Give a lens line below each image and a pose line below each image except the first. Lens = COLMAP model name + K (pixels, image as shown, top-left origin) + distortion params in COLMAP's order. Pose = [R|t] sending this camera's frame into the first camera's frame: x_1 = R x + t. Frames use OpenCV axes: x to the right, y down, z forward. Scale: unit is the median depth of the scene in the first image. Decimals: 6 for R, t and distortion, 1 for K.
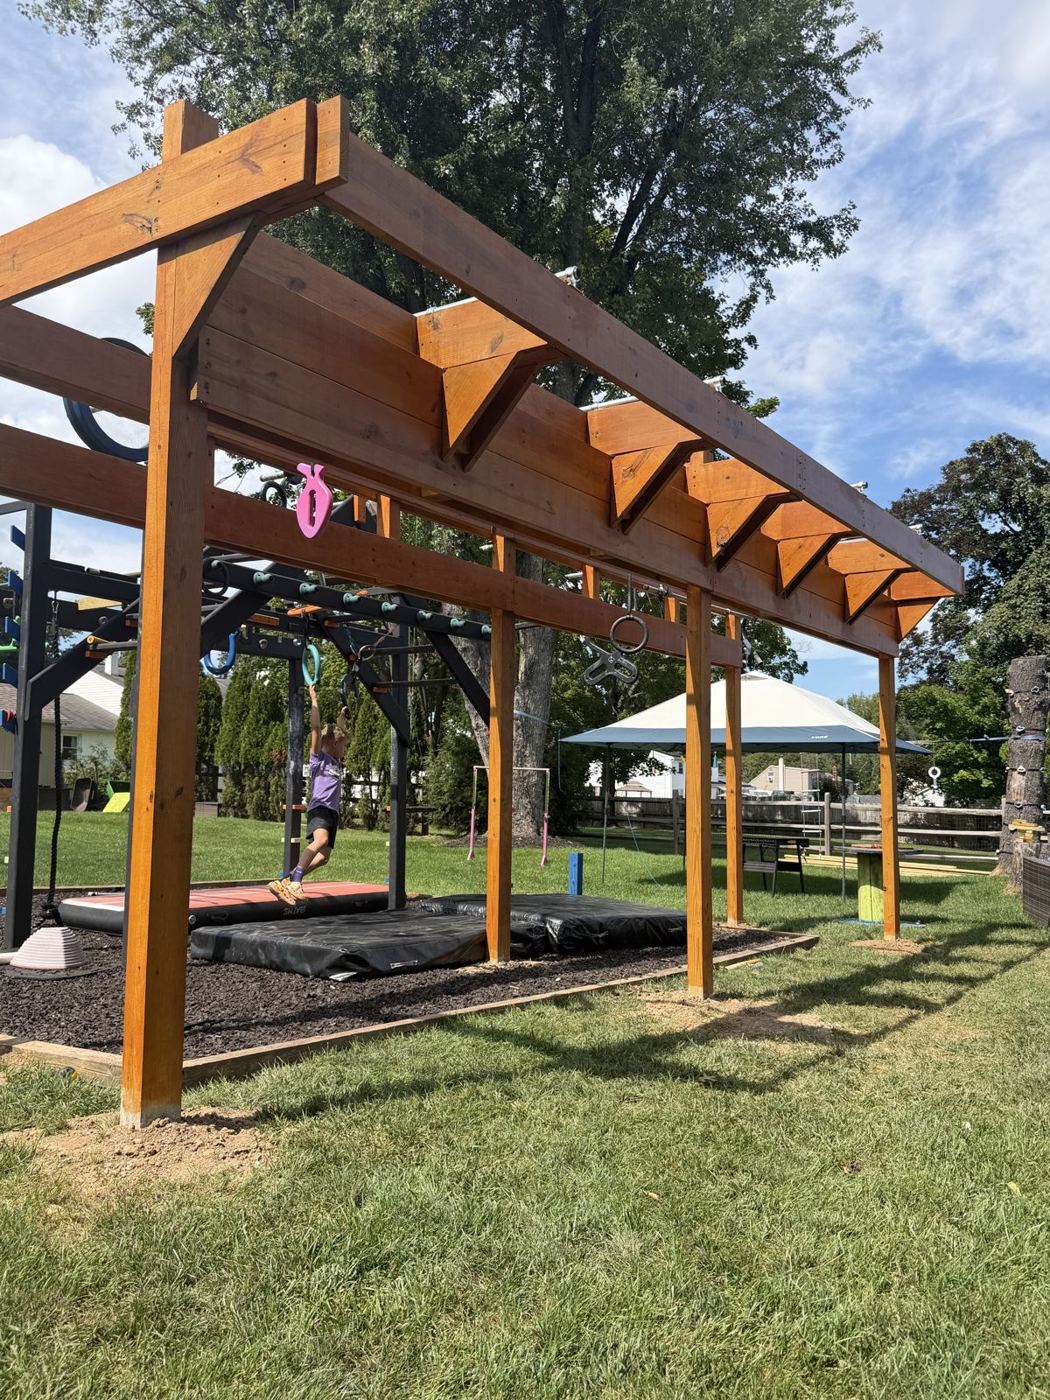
lens RADIAL K [[1231.4, 0, 500.7], [0, 1231.4, 723.3], [0, 0, 1]] dist [0.081683, -0.170896]
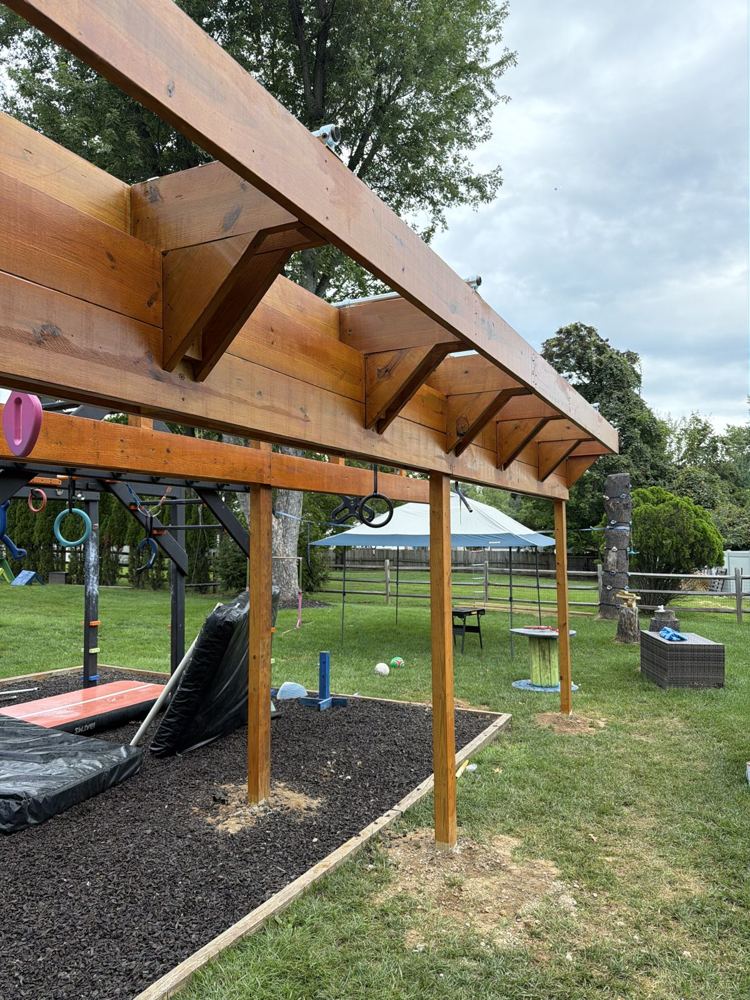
lens RADIAL K [[727.7, 0, 386.2], [0, 727.7, 504.1], [0, 0, 1]] dist [0.031709, -0.034523]
pose [[0.987446, -0.015654, 0.157182, 0.004426], [0.011544, 0.999568, 0.027023, -0.037634], [-0.157537, -0.024869, 0.987200, 0.141083]]
